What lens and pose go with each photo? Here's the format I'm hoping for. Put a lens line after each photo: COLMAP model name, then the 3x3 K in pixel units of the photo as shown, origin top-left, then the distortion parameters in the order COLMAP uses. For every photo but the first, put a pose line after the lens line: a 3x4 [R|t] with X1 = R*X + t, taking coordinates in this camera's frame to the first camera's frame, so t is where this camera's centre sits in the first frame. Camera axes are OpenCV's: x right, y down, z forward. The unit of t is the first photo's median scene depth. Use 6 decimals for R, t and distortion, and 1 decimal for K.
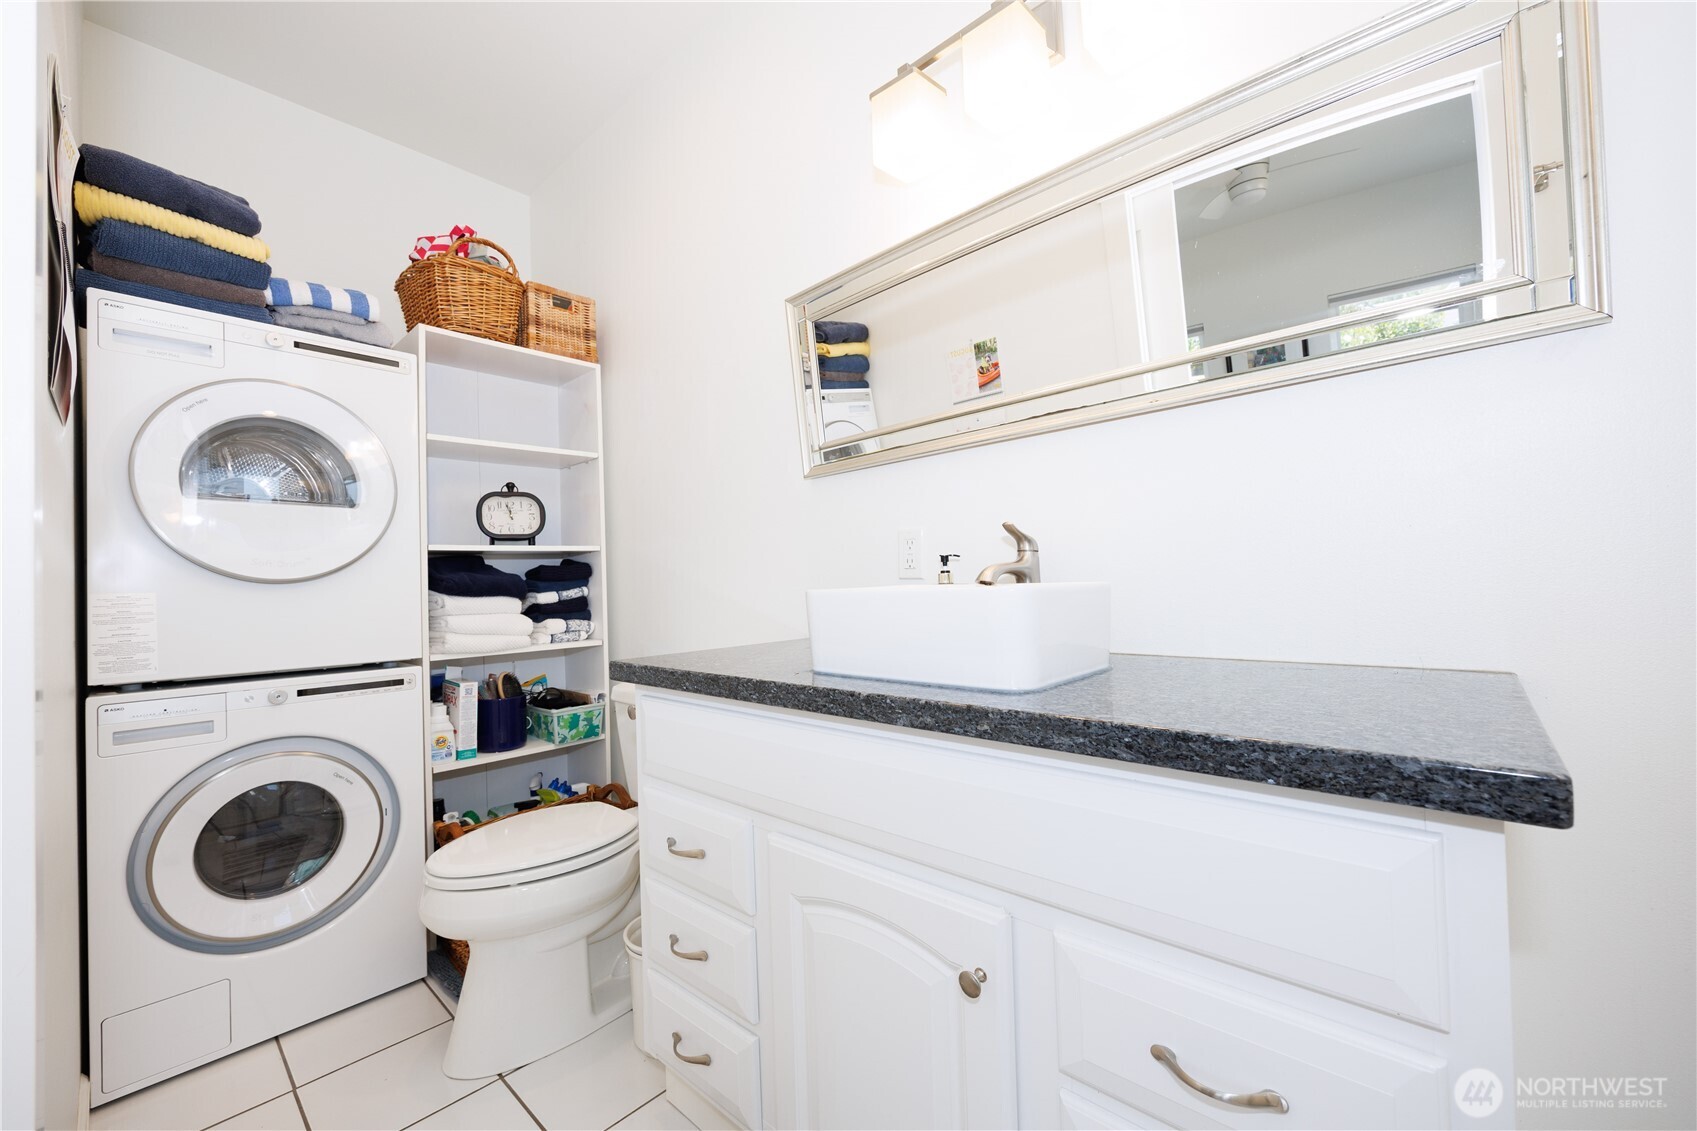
lens RADIAL K [[668.9, 0, 848.5], [0, 668.9, 565.5], [0, 0, 1]] dist [-0.000452, -0.000094]
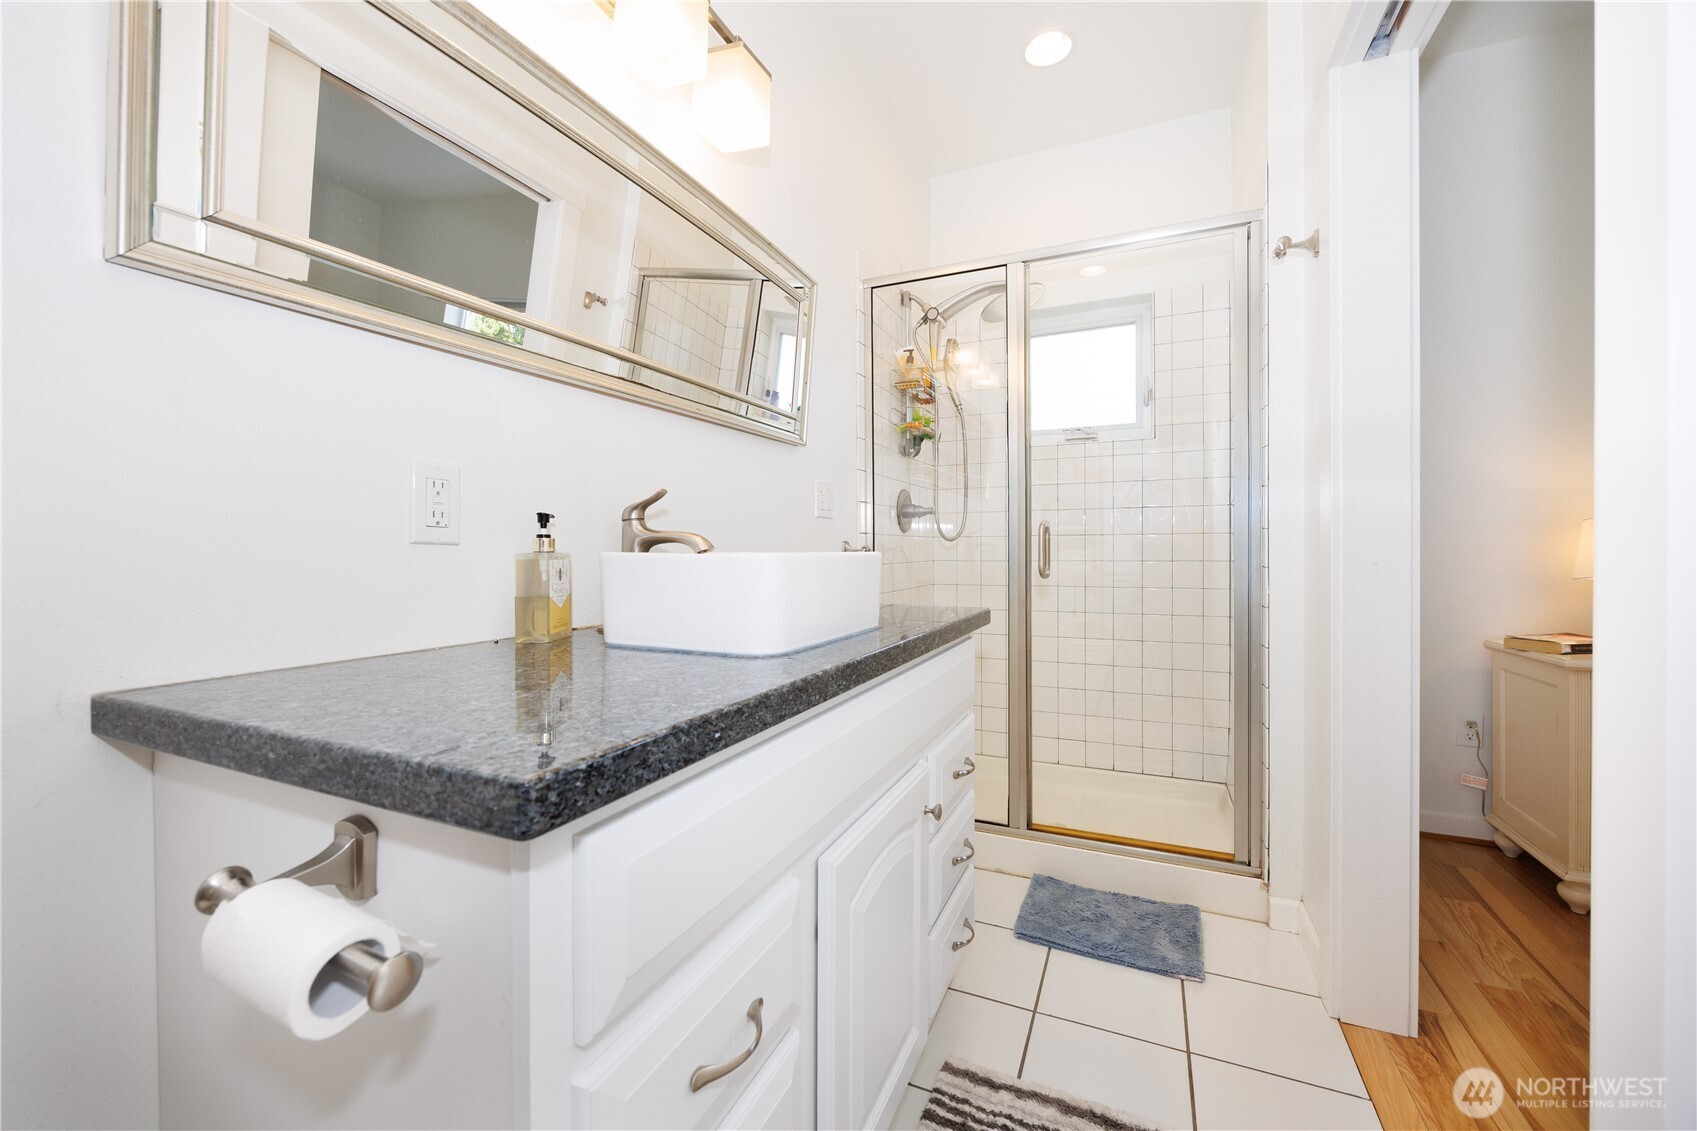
lens RADIAL K [[671.8, 0, 843.0], [0, 671.8, 538.4], [0, 0, 1]] dist [-0.000010, 0.000204]
pose [[-0.319497, 0.039552, 0.946762, -0.674133], [-0.019640, 0.998638, -0.048346, 0.041823], [-0.947384, -0.034041, -0.318285, 0.928895]]
